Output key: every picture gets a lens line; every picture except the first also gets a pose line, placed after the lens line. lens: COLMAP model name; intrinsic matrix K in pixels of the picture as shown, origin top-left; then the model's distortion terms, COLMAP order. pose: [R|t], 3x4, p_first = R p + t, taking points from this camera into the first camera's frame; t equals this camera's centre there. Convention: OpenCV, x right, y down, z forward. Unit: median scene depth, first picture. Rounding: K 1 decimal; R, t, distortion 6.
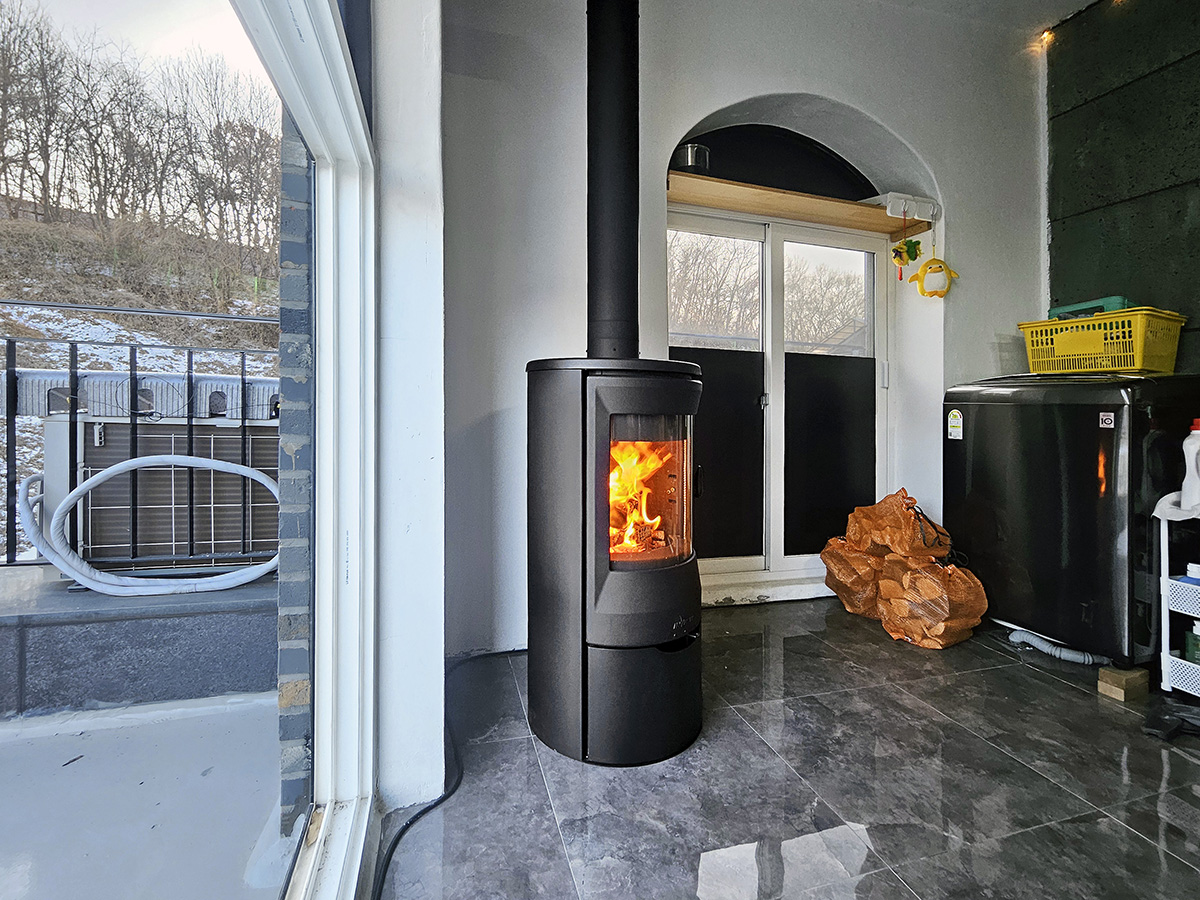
lens RADIAL K [[511.0, 0, 626.3], [0, 511.0, 438.1], [0, 0, 1]] dist [0.001056, 0.000136]
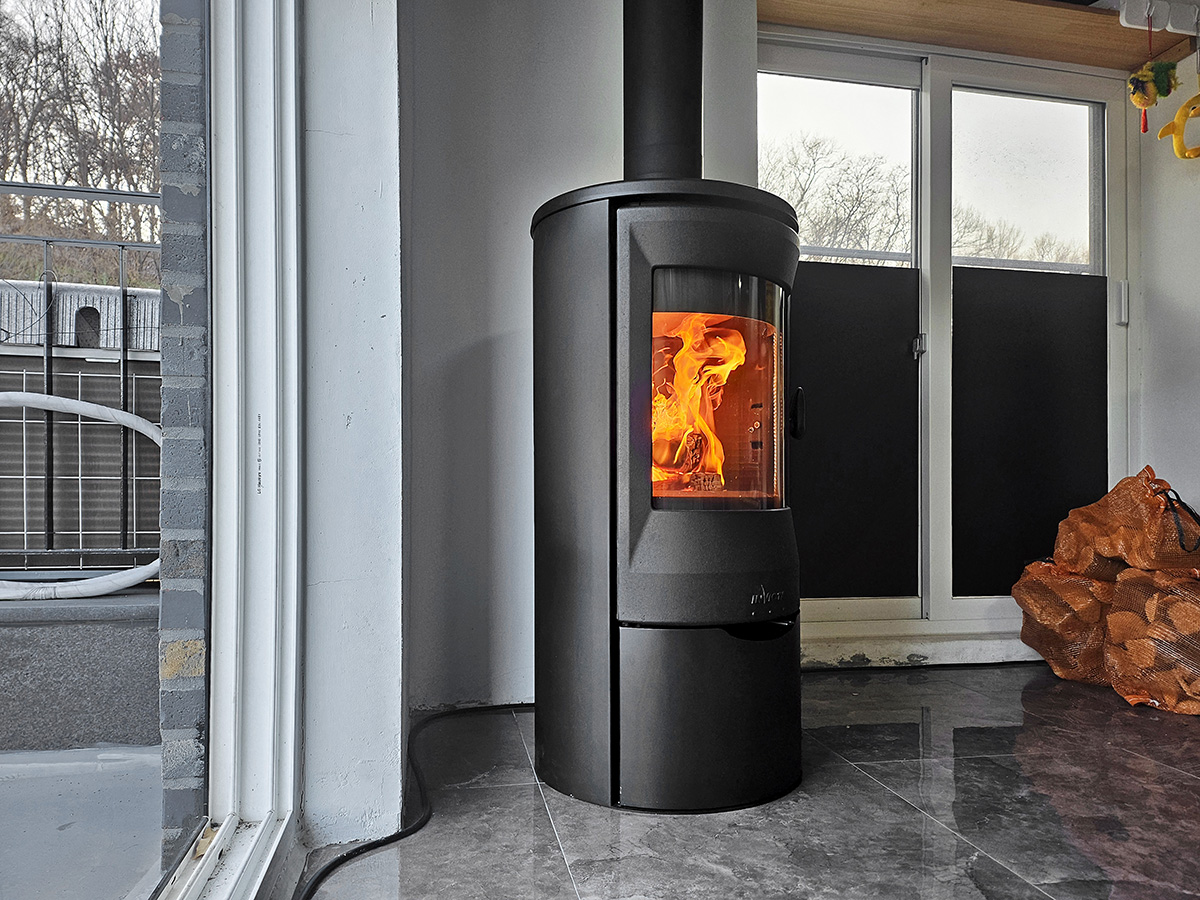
lens RADIAL K [[800.9, 0, 660.1], [0, 800.9, 504.1], [0, 0, 1]] dist [0.046610, -0.039304]
pose [[0.997231, -0.000719, -0.074358, 0.039141], [0.000349, 0.999988, -0.004987, 0.188485], [0.074361, 0.004948, 0.997219, -0.015473]]
